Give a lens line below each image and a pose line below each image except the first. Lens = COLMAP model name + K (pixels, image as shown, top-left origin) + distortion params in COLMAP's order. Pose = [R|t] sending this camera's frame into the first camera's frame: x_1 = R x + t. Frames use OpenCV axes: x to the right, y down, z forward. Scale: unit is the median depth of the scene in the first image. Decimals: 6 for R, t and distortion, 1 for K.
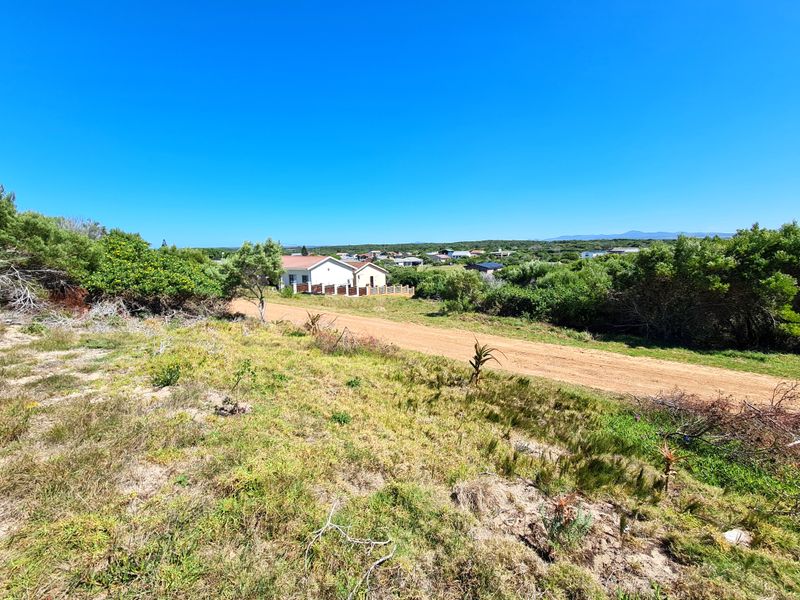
lens RADIAL K [[326.7, 0, 397.0], [0, 326.7, 301.5], [0, 0, 1]] dist [-0.005575, 0.000839]
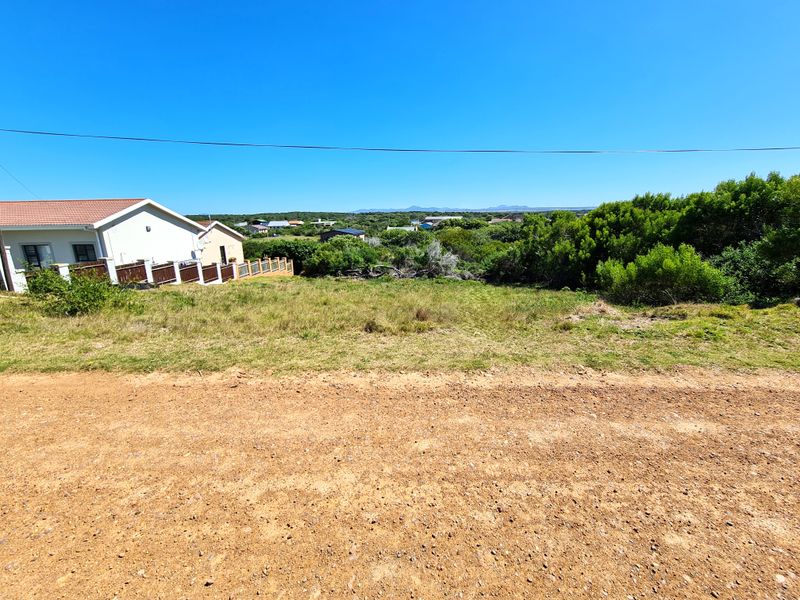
lens RADIAL K [[326.7, 0, 401.9], [0, 326.7, 300.3], [0, 0, 1]] dist [-0.005575, 0.000839]
pose [[0.829173, -0.131802, 0.543232, -0.157403], [0.090819, 0.990657, 0.101736, -0.014047], [-0.551566, -0.035021, 0.833396, 0.386659]]
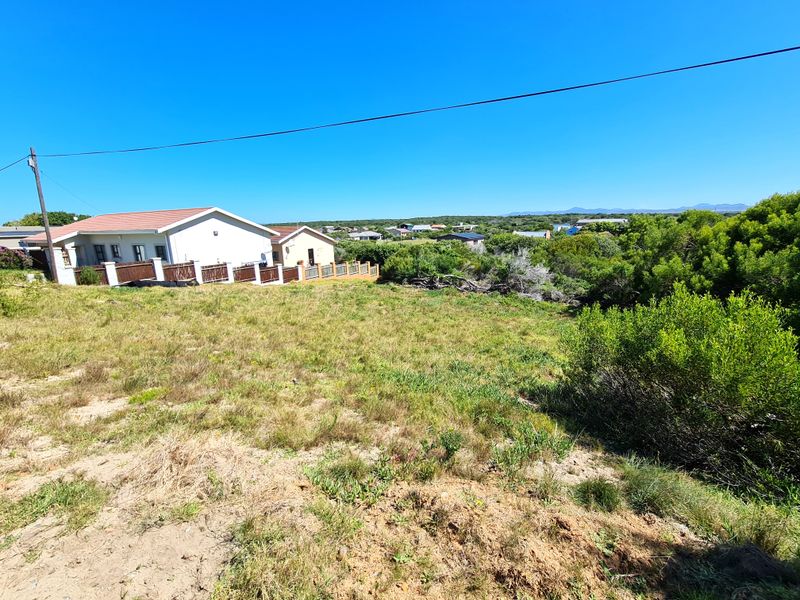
lens RADIAL K [[326.7, 0, 404.0], [0, 326.7, 296.1], [0, 0, 1]] dist [-0.005575, 0.000839]
pose [[0.988061, -0.035968, 0.149805, 0.002662], [0.028293, 0.998191, 0.053054, -0.017351], [-0.151442, -0.048182, 0.987291, 0.396627]]
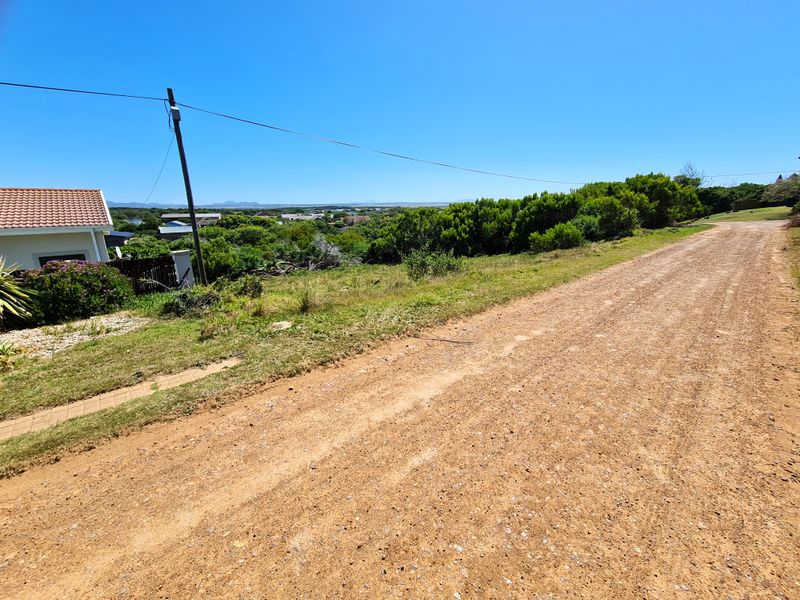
lens RADIAL K [[326.7, 0, 403.1], [0, 326.7, 298.8], [0, 0, 1]] dist [-0.005575, 0.000839]
pose [[0.214792, -0.244113, 0.945660, -0.408879], [0.173526, 0.962393, 0.209019, -0.044135], [-0.961121, 0.119201, 0.249074, 0.572146]]
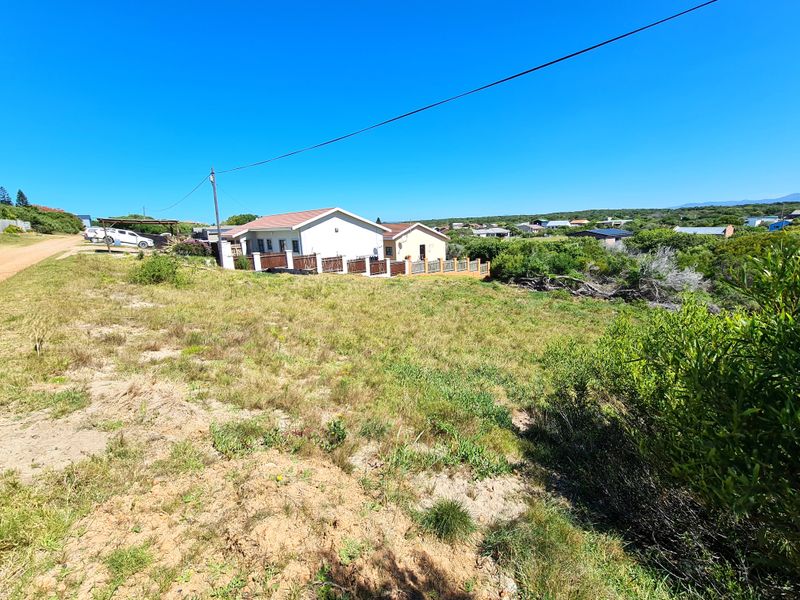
lens RADIAL K [[326.7, 0, 403.6], [0, 326.7, 295.9], [0, 0, 1]] dist [-0.005575, 0.000839]
pose [[0.972450, 0.034862, -0.230489, 0.044984], [-0.021508, 0.997955, 0.060197, -0.016094], [0.232116, -0.053581, 0.971211, 0.397388]]
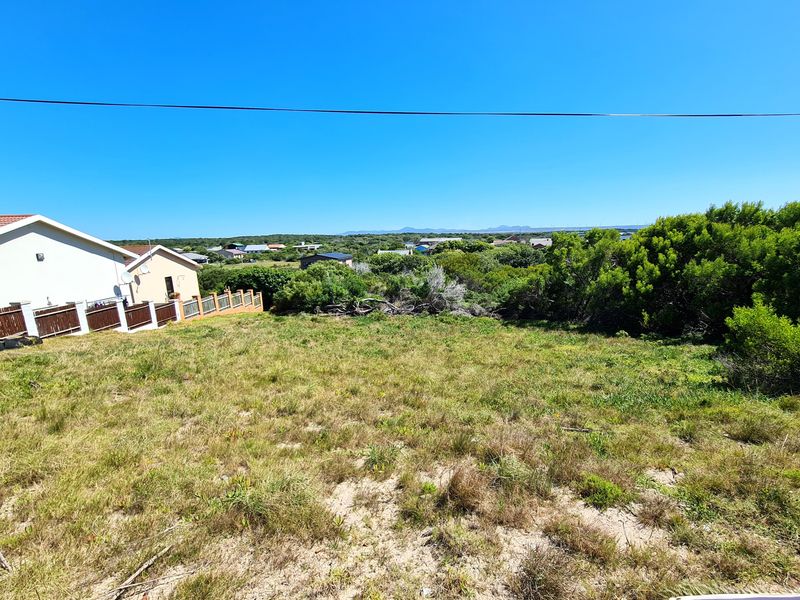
lens RADIAL K [[355.4, 0, 402.3], [0, 355.4, 323.9], [0, 0, 1]] dist [-0.001577, -0.000142]
pose [[0.816446, -0.133824, 0.561700, -0.110527], [0.101936, 0.990899, 0.087912, -0.025745], [-0.568353, -0.014518, 0.822657, 0.459070]]
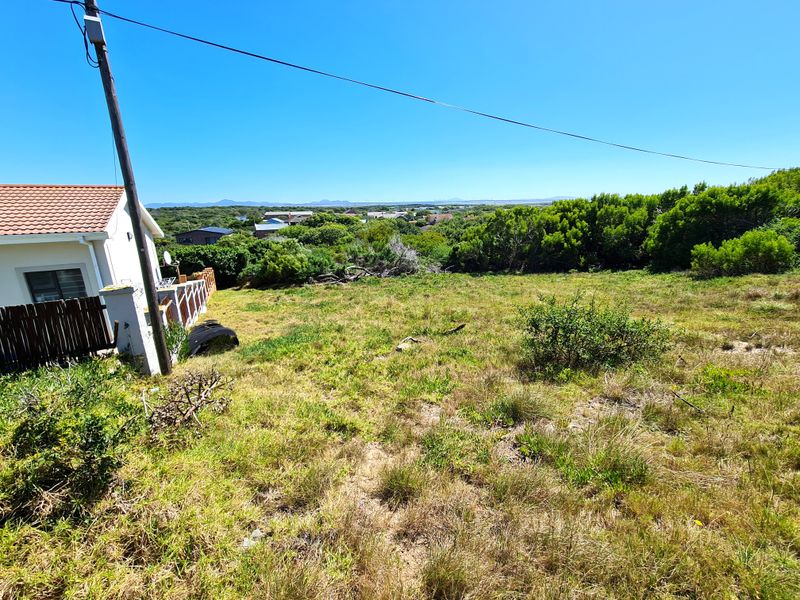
lens RADIAL K [[326.7, 0, 403.4], [0, 326.7, 300.5], [0, 0, 1]] dist [-0.005575, 0.000839]
pose [[0.443872, -0.232600, 0.865376, -0.311030], [0.157239, 0.970957, 0.180327, -0.053231], [-0.882187, 0.056029, 0.467555, 0.604686]]
